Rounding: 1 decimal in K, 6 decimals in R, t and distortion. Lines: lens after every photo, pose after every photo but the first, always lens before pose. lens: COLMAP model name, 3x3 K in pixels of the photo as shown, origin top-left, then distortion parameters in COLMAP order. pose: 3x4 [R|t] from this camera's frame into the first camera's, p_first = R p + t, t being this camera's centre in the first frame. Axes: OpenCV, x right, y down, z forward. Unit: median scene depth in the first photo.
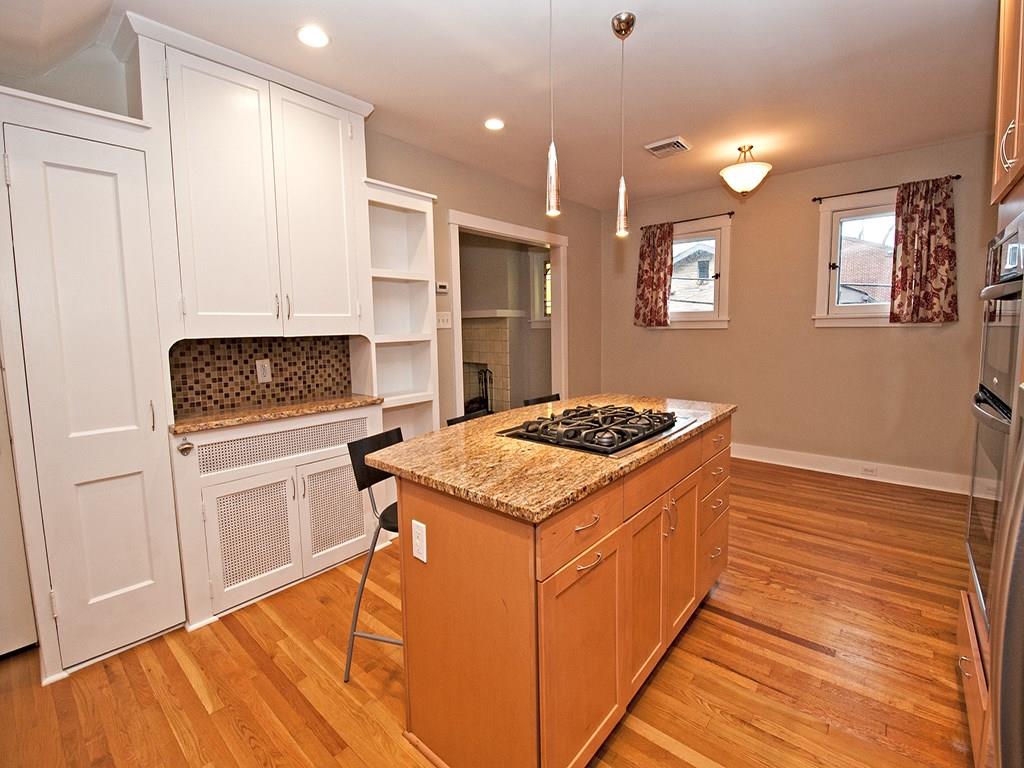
lens RADIAL K [[445.8, 0, 532.2], [0, 445.8, 372.1], [0, 0, 1]] dist [-0.001003, -0.009136]
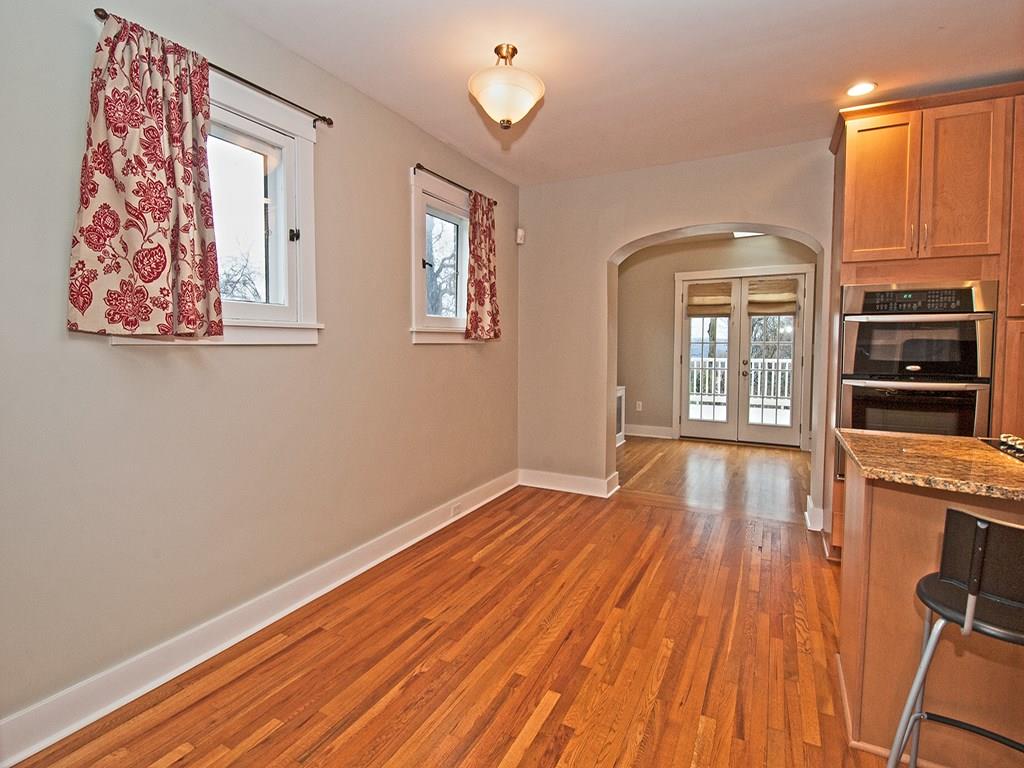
lens RADIAL K [[493.2, 0, 524.4], [0, 493.2, 369.5], [0, 0, 1]] dist [0.015446, -0.016197]
pose [[-0.216506, -0.036435, 0.975601, -0.221954], [0.103417, 0.992825, 0.060029, -0.104445], [-0.970788, 0.113890, -0.211185, 1.189236]]
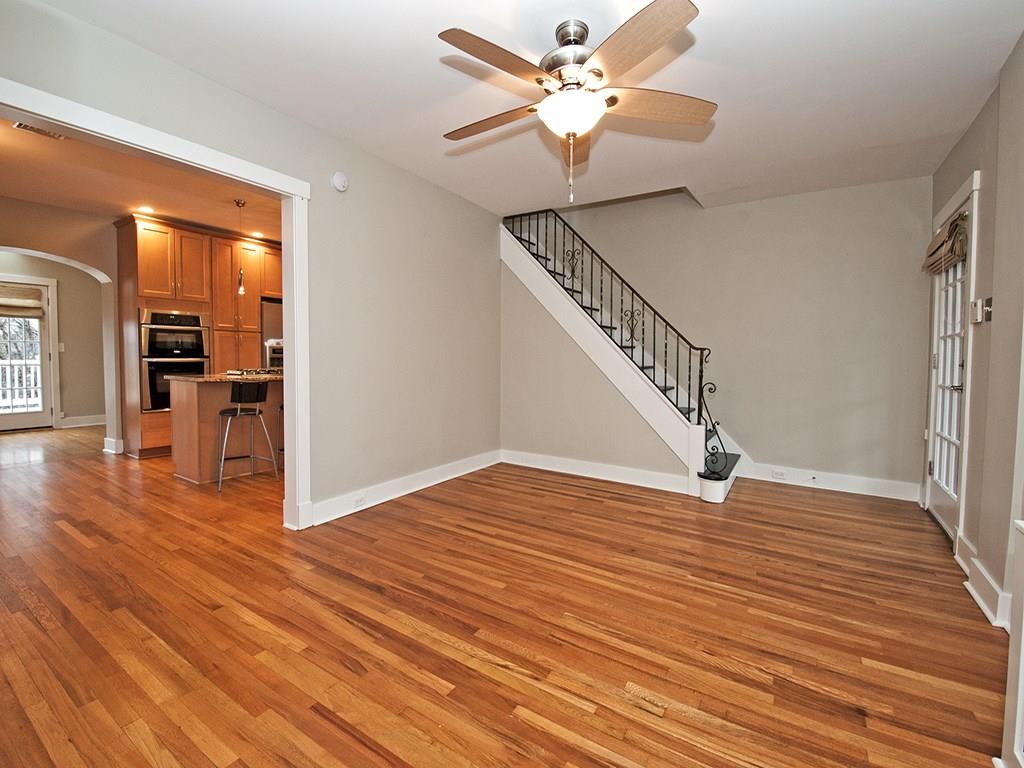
lens RADIAL K [[445.8, 0, 508.9], [0, 445.8, 376.3], [0, 0, 1]] dist [-0.001003, -0.009136]
pose [[-0.994267, 0.011098, -0.106353, -0.527379], [-0.004997, 0.988691, 0.149881, -0.142030], [0.106813, 0.149553, -0.982967, 2.011782]]
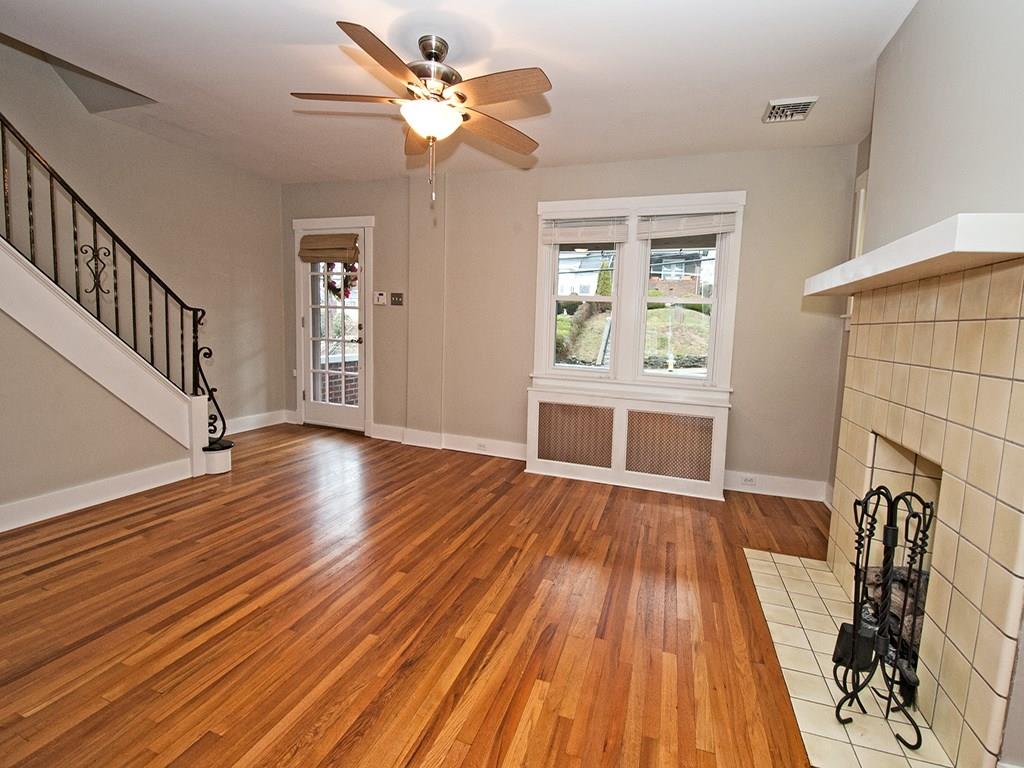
lens RADIAL K [[445.8, 0, 533.2], [0, 445.8, 374.9], [0, 0, 1]] dist [-0.001003, -0.009136]
pose [[0.358278, 0.136411, -0.923596, 0.039537], [-0.148571, 0.984992, 0.087846, -0.099607], [0.921718, 0.105746, 0.373167, 1.307165]]
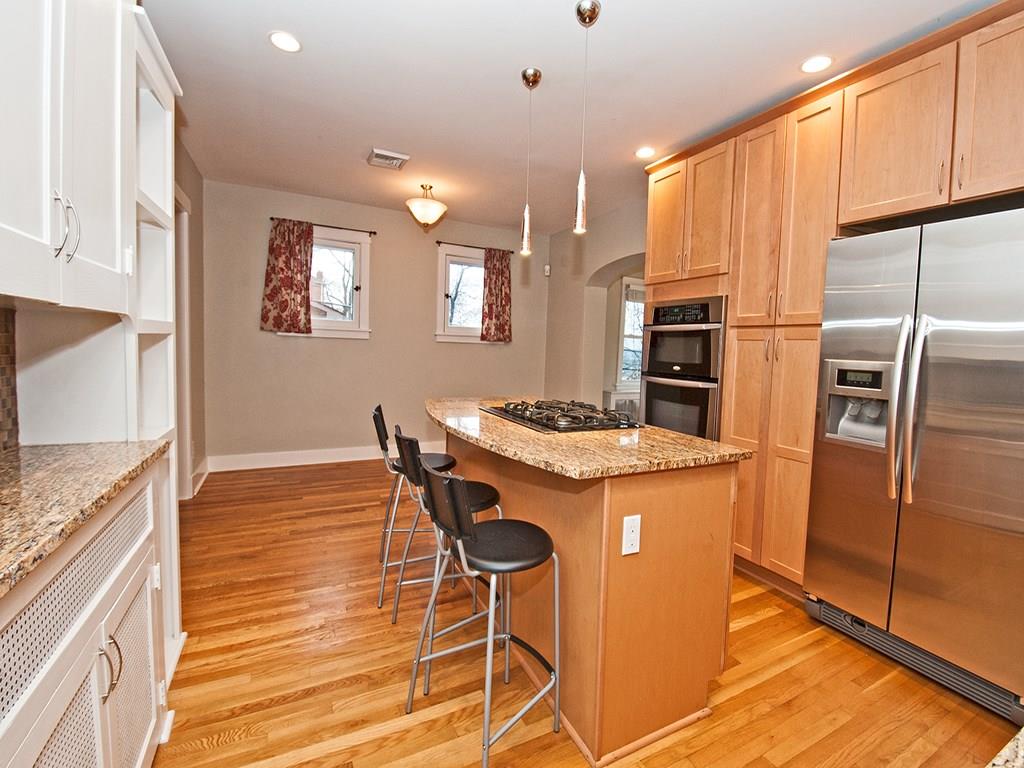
lens RADIAL K [[445.8, 0, 510.0], [0, 445.8, 379.1], [0, 0, 1]] dist [-0.001003, -0.009136]
pose [[0.409813, -0.032406, 0.911594, -0.530216], [0.049822, 0.998672, 0.013104, 0.000614], [-0.910808, 0.040047, 0.410884, 0.342903]]
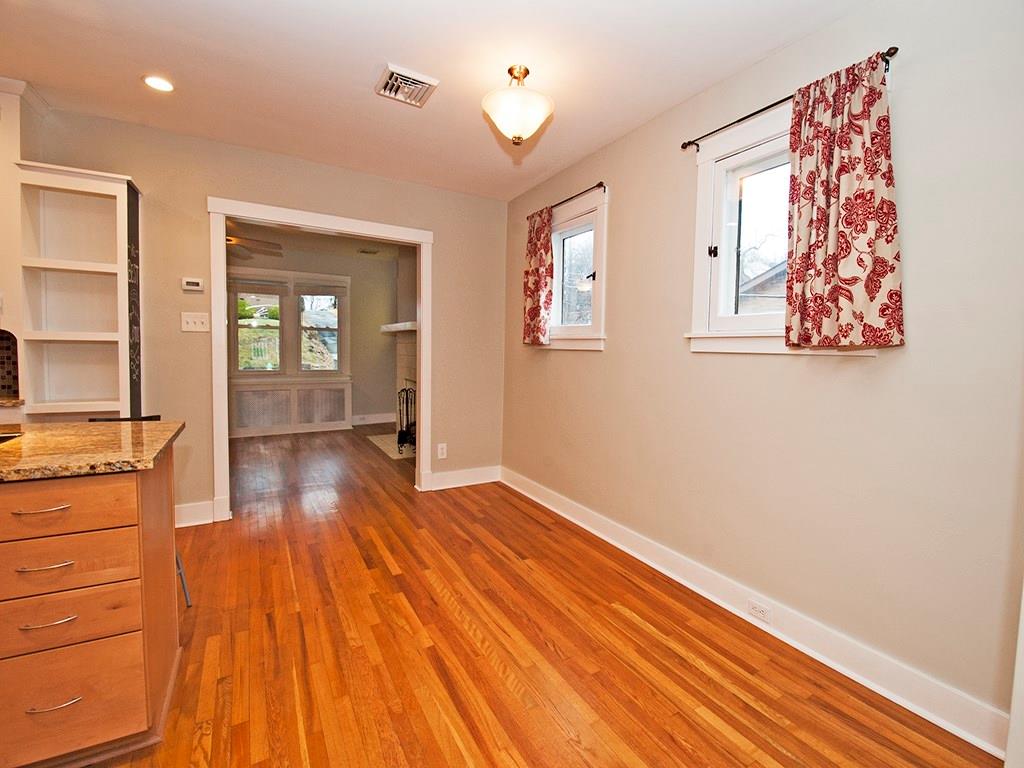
lens RADIAL K [[445.8, 0, 525.5], [0, 445.8, 374.0], [0, 0, 1]] dist [-0.001003, -0.009136]
pose [[0.942209, 0.061595, -0.329315, 0.740164], [-0.077486, 0.996367, -0.035338, -0.035267], [0.325942, 0.058813, 0.943559, 0.411668]]
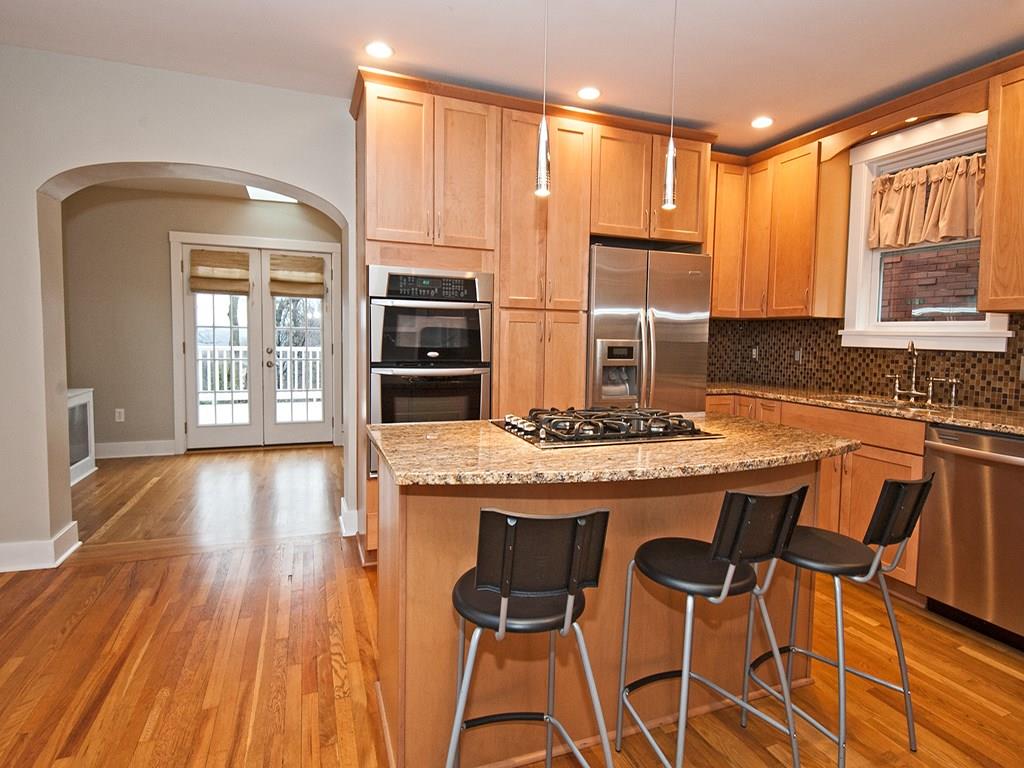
lens RADIAL K [[546.9, 0, 534.0], [0, 546.9, 369.4], [0, 0, 1]] dist [0.005242, -0.014562]
pose [[-0.882154, -0.029381, 0.470043, -0.139954], [0.045311, 0.988127, 0.146803, -0.092458], [-0.468775, 0.150801, -0.870350, 1.108964]]
